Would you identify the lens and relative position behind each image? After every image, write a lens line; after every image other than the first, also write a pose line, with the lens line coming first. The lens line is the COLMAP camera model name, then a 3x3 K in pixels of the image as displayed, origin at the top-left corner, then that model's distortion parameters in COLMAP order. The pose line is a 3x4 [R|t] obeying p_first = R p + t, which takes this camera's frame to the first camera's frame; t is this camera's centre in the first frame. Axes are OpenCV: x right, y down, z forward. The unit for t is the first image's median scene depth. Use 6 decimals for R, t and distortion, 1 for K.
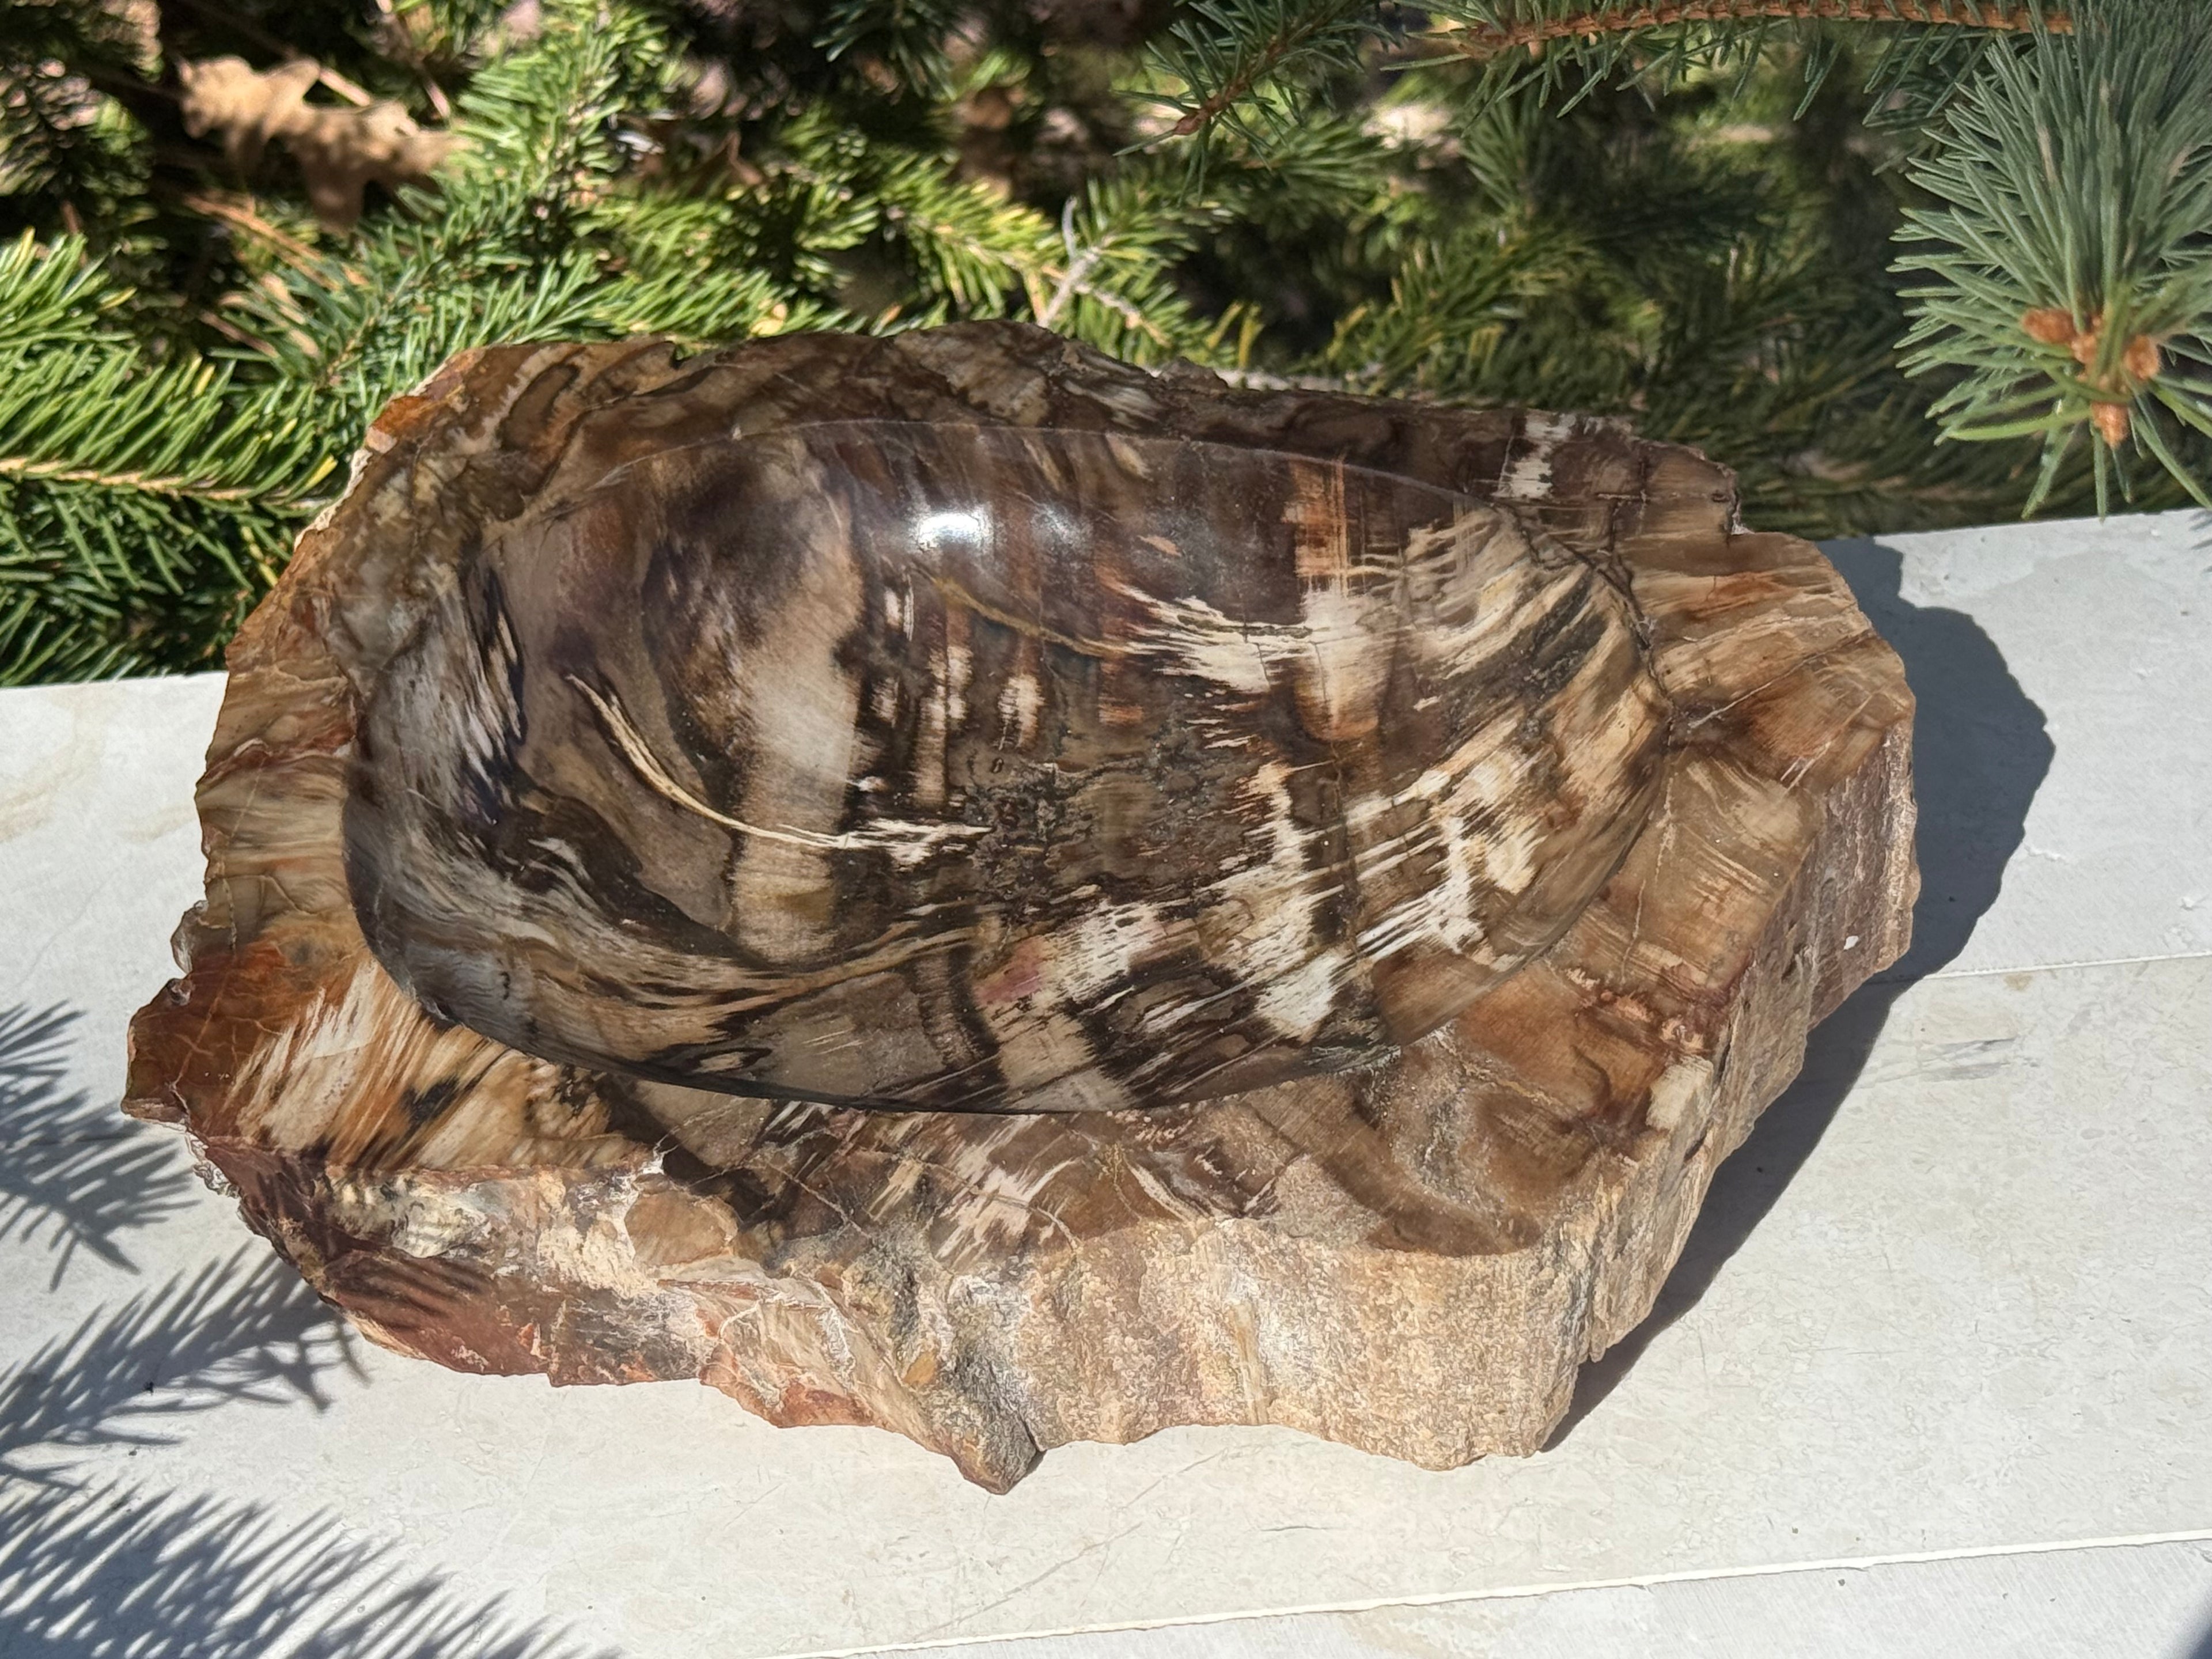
lens RADIAL K [[4370.8, 0, 1125.2], [0, 4370.8, 762.2], [0, 0, 1]] dist [0.112082, 0.000000]
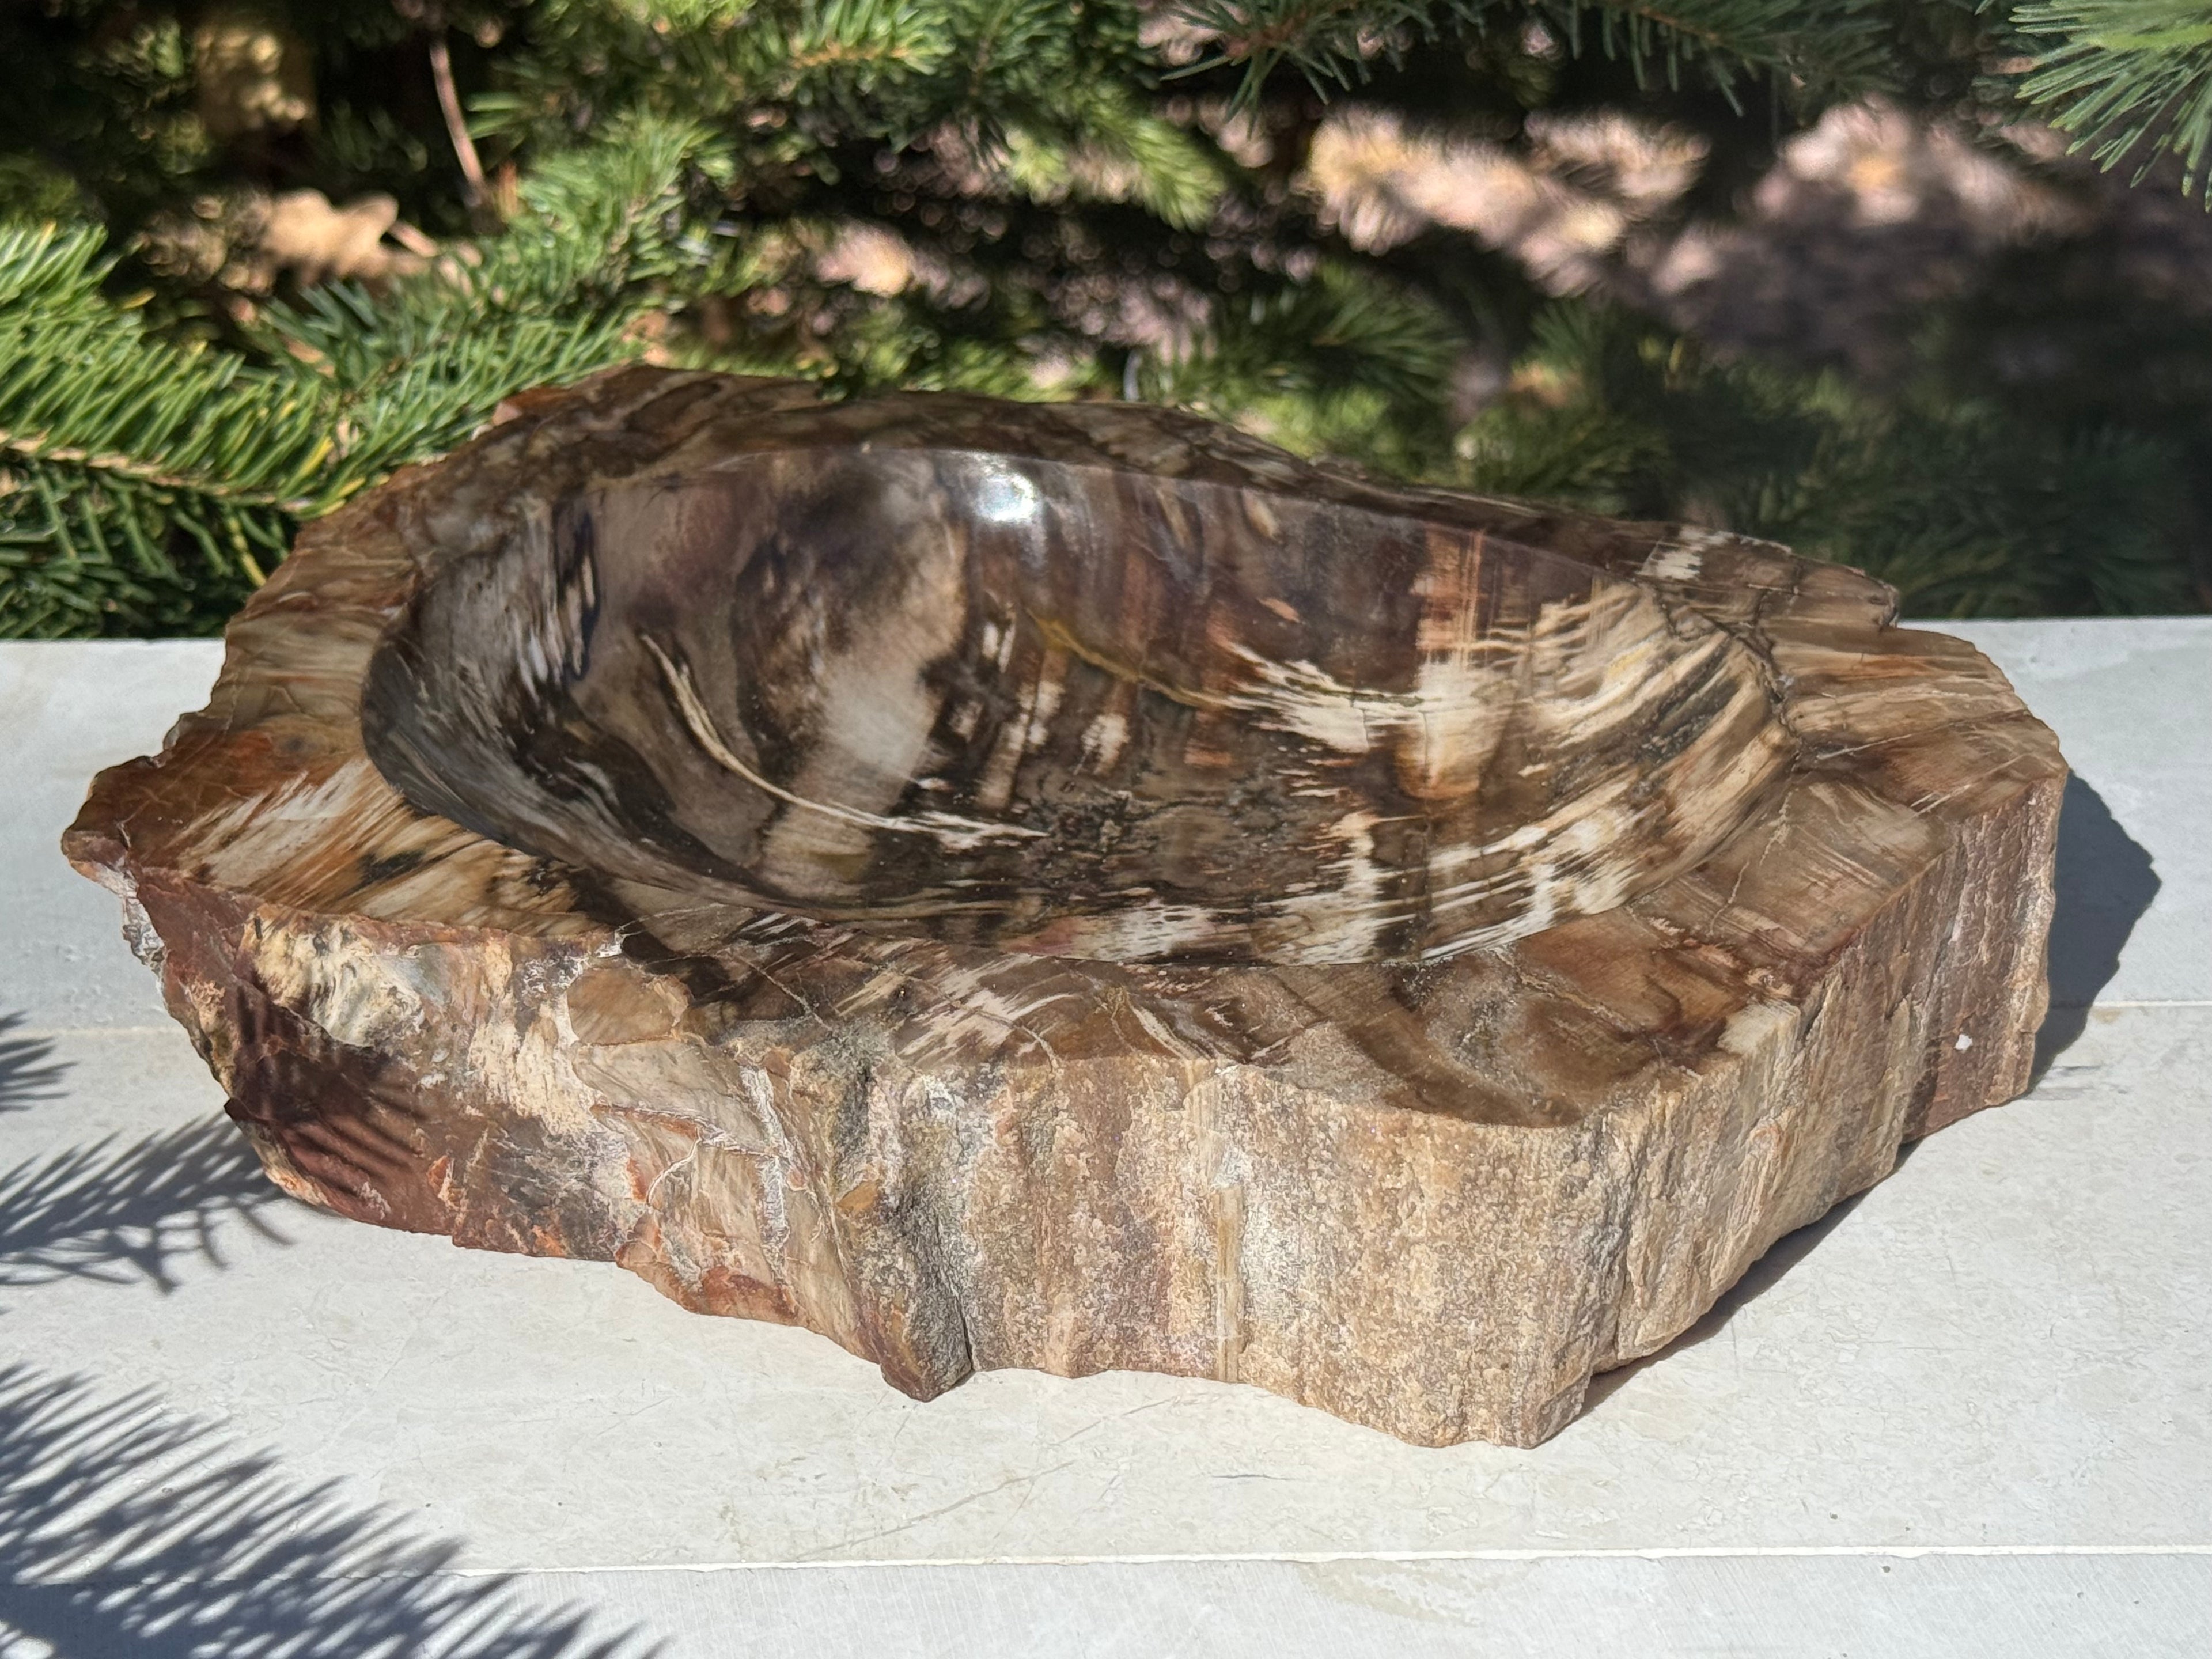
lens RADIAL K [[4000.9, 0, 1113.0], [0, 4000.9, 811.0], [0, 0, 1]] dist [0.128424, 0.000000]
pose [[0.984242, 0.162571, -0.069552, 0.042008], [-0.175462, 0.946659, -0.270275, 0.244225], [0.021903, 0.278220, 0.960267, 0.183134]]
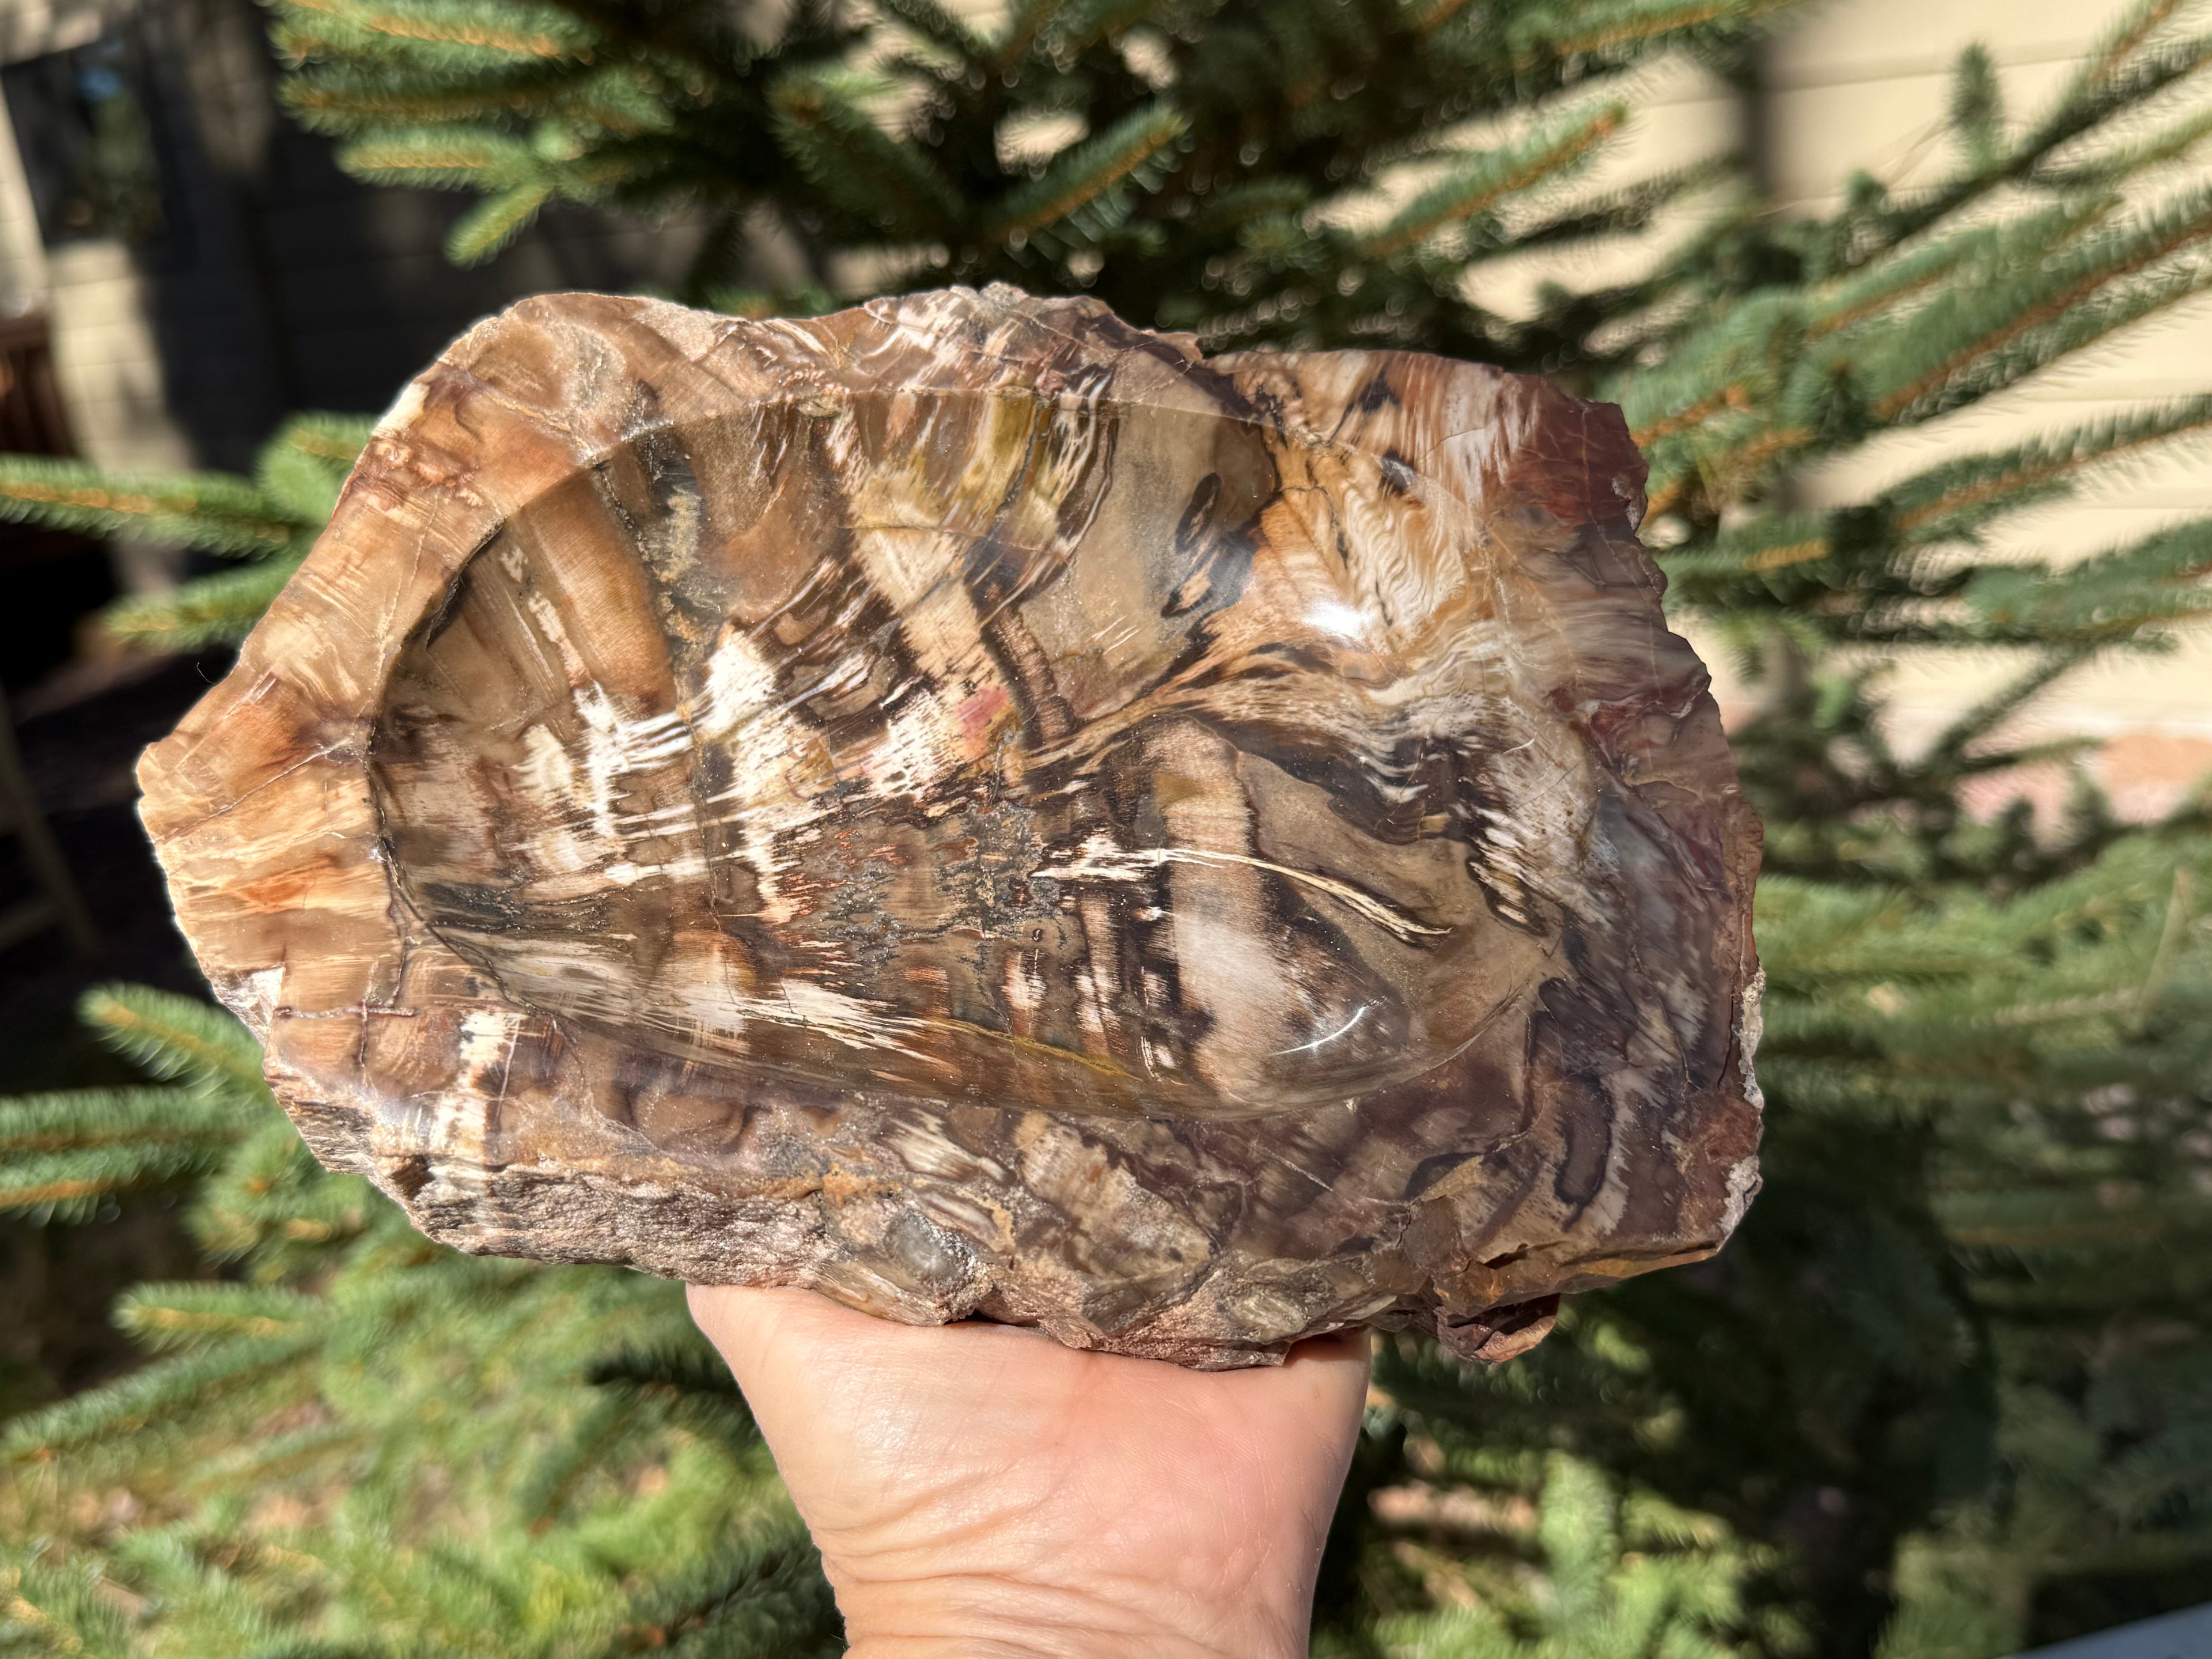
lens RADIAL K [[2190.1, 0, 1106.0], [0, 2190.1, 832.6], [0, 0, 1]] dist [0.113650, 0.000000]
pose [[-0.986593, 0.159060, -0.036534, -0.031290], [-0.079022, -0.269715, 0.959692, -0.534809], [0.142795, 0.949712, 0.278668, 0.854283]]
